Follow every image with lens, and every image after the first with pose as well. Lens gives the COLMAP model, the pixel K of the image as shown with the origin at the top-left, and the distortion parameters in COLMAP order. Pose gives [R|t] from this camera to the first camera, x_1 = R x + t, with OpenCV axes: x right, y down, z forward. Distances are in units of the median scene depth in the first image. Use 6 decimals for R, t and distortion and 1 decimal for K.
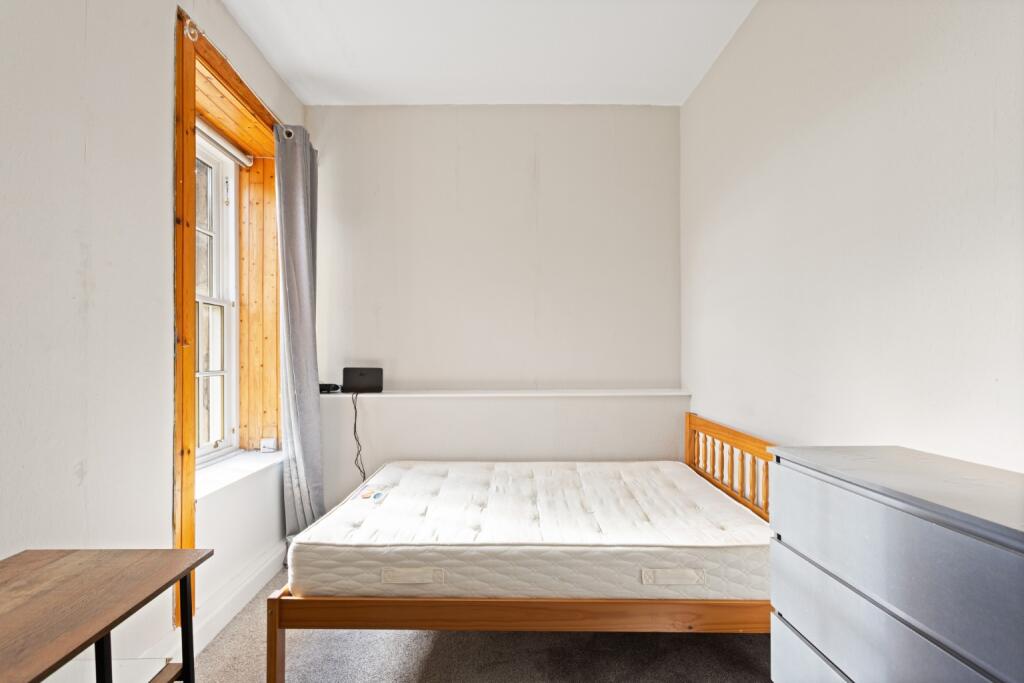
lens RADIAL K [[489.5, 0, 511.5], [0, 489.5, 347.7], [0, 0, 1]] dist [0.016372, 0.001190]
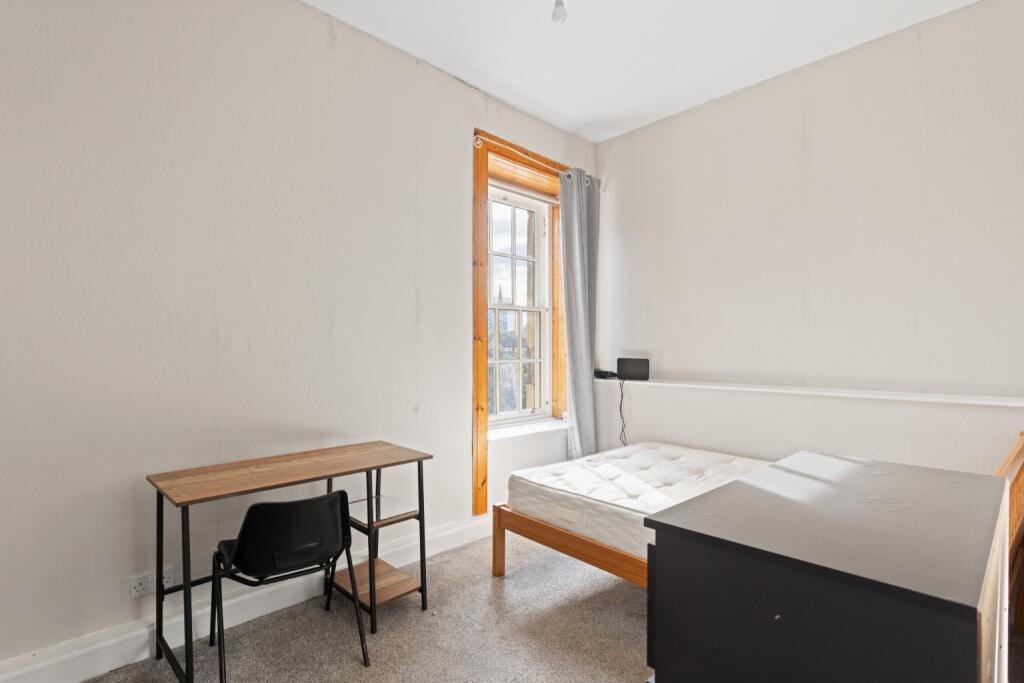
lens RADIAL K [[489.5, 0, 505.5], [0, 489.5, 344.7], [0, 0, 1]] dist [0.016372, 0.001190]
pose [[0.691527, -0.000923, -0.722350, 0.478638], [0.009408, 0.999926, 0.007730, -0.004097], [0.722289, -0.012141, 0.691485, -0.021179]]
